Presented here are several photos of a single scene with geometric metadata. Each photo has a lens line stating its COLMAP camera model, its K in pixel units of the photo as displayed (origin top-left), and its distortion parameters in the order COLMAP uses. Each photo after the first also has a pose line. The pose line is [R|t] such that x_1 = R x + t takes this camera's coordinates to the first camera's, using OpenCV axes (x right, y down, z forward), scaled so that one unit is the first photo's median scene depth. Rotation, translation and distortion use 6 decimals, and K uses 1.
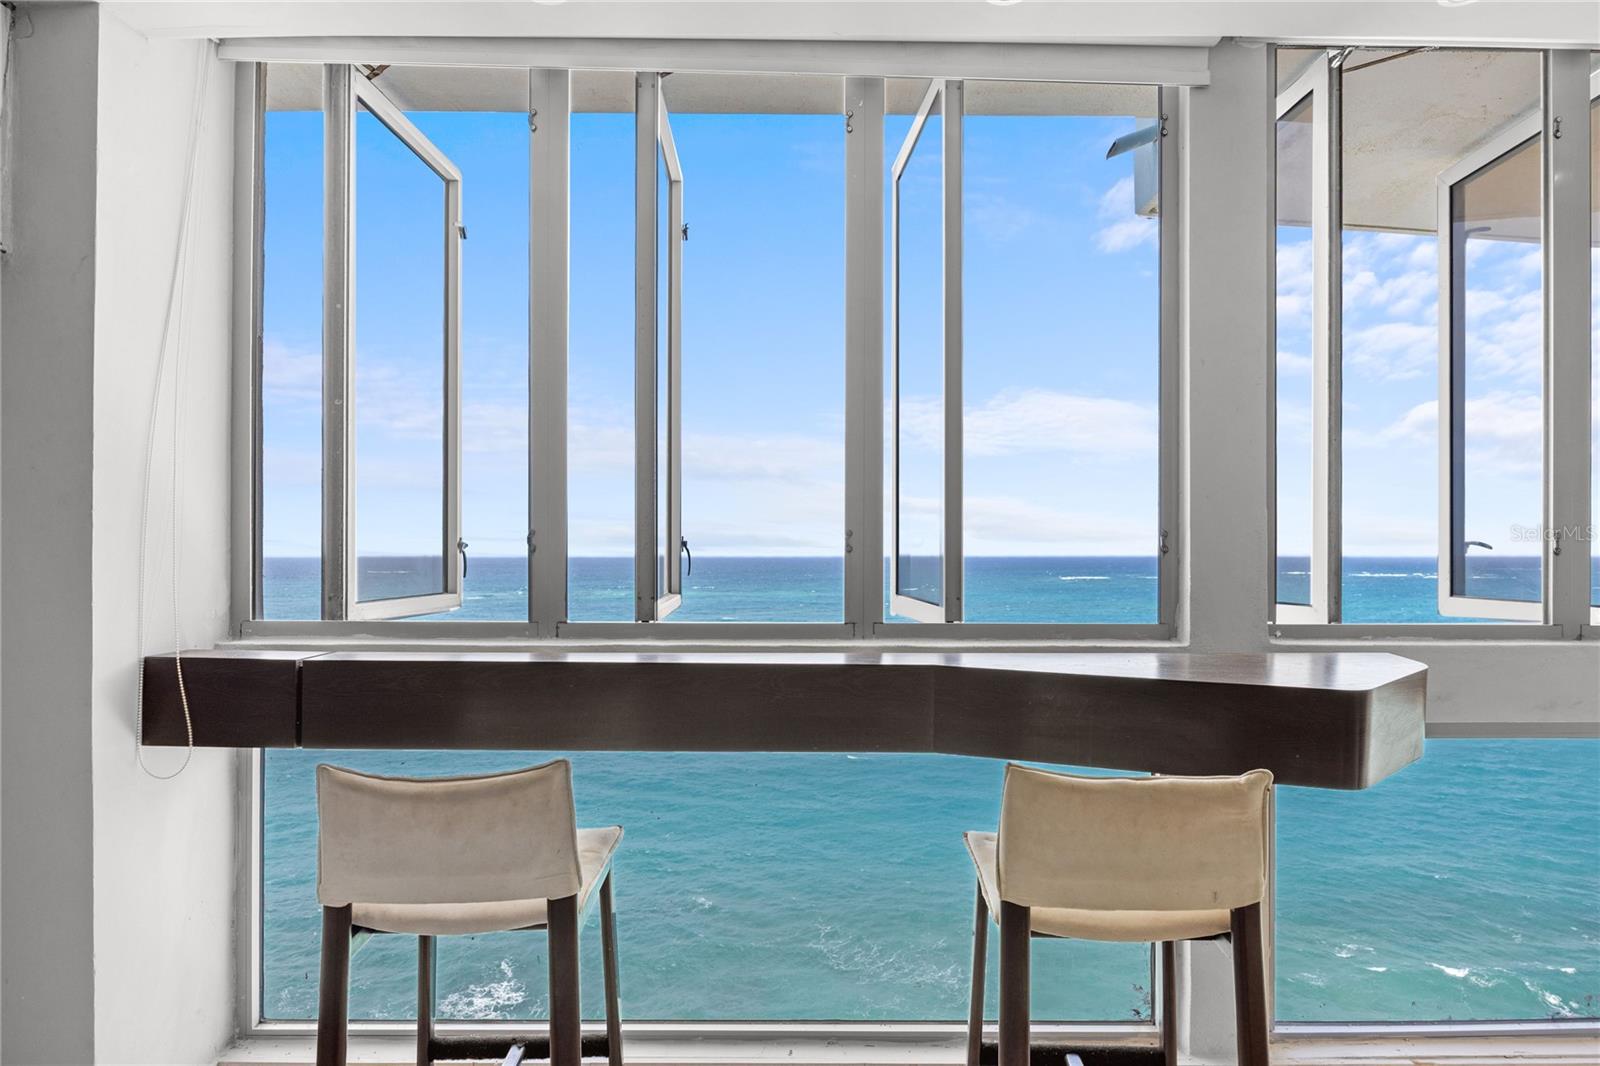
lens RADIAL K [[885.7, 0, 804.0], [0, 885.7, 546.6], [0, 0, 1]] dist [-0.006244, 0.001033]
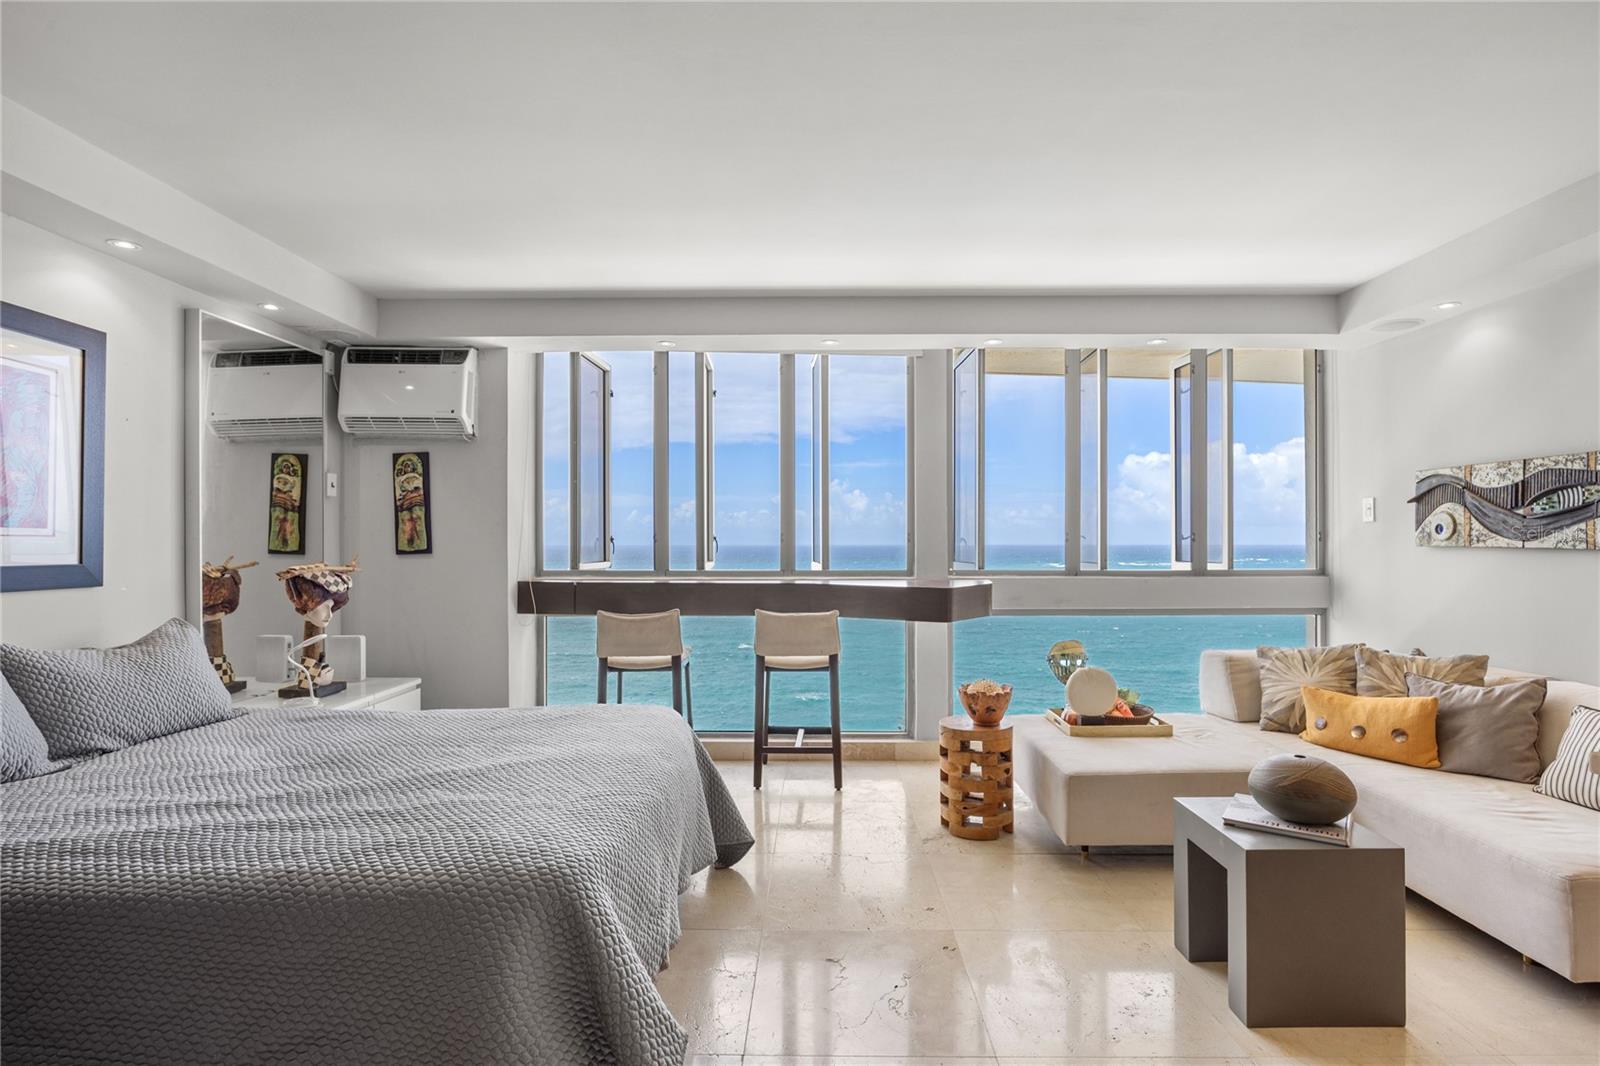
lens RADIAL K [[776.1, 0, 805.5], [0, 776.1, 539.7], [0, 0, 1]] dist [-0.012176, -0.000392]
pose [[0.999868, -0.003413, -0.015902, 0.152658], [0.003430, 0.999994, 0.001048, -0.001056], [0.015899, -0.001103, 0.999873, -1.194661]]
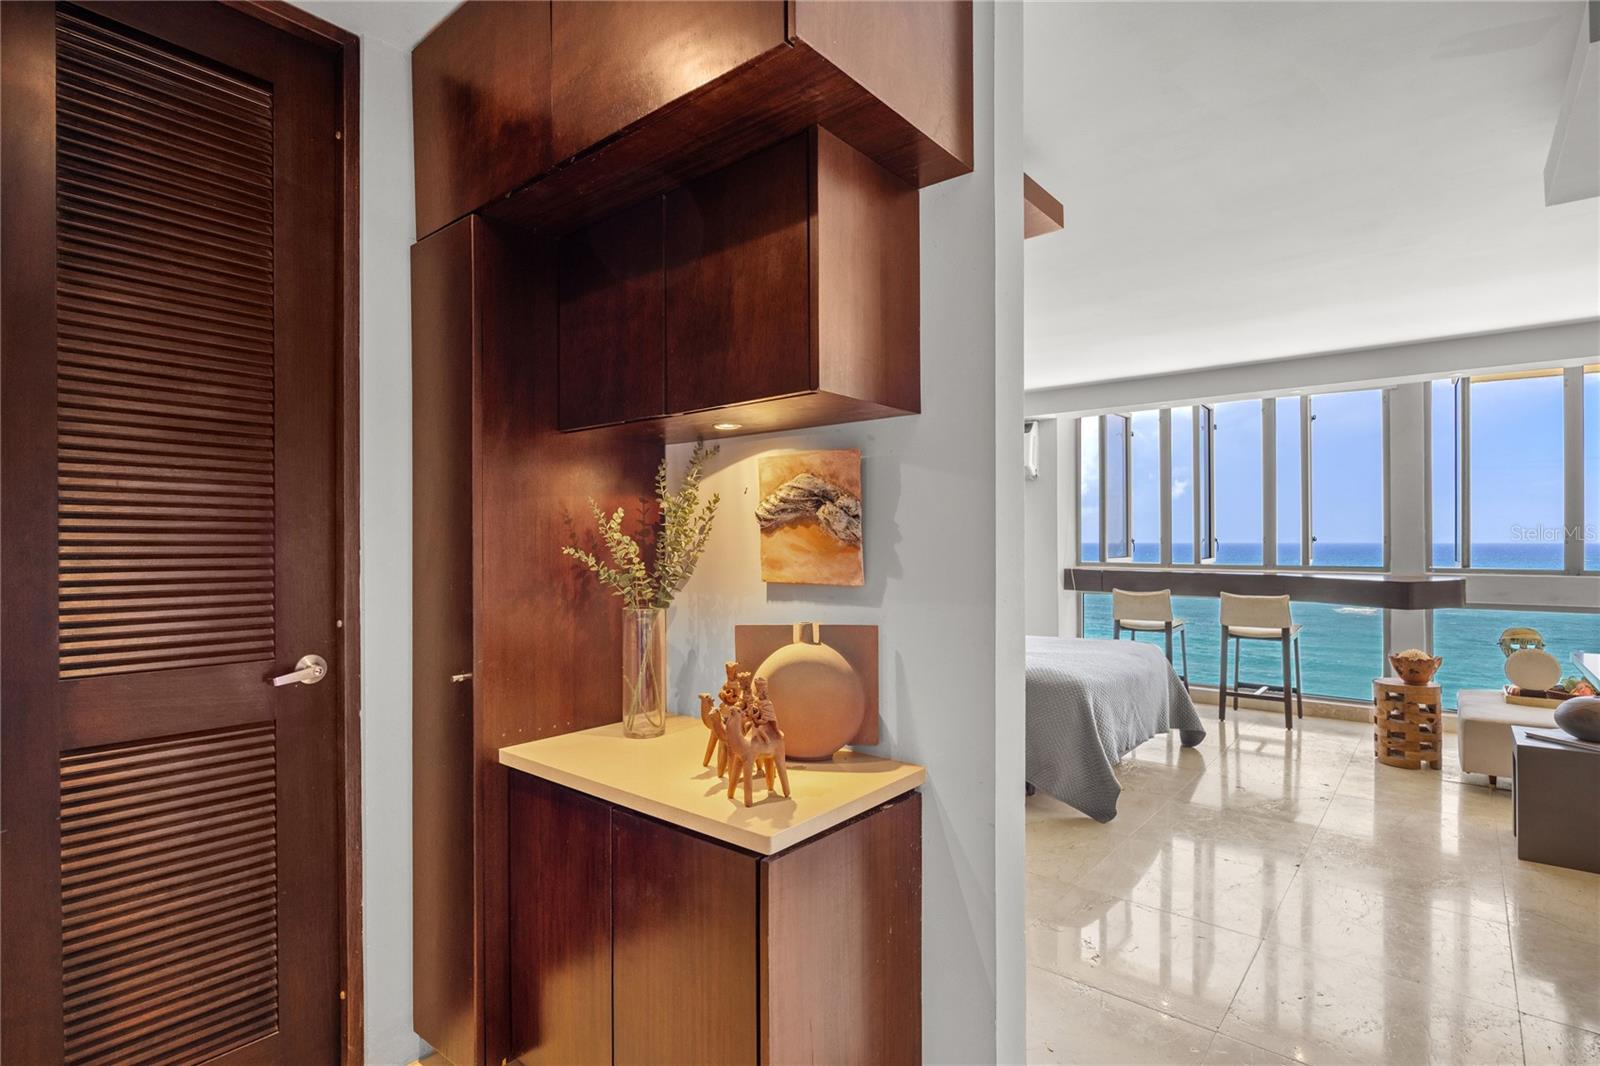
lens RADIAL K [[776.1, 0, 799.7], [0, 776.1, 540.0], [0, 0, 1]] dist [-0.012176, -0.000392]
pose [[0.761488, -0.003274, -0.648171, 0.590104], [0.005363, 0.999985, 0.001250, -0.017268], [0.648157, -0.004428, 0.761494, -2.269557]]
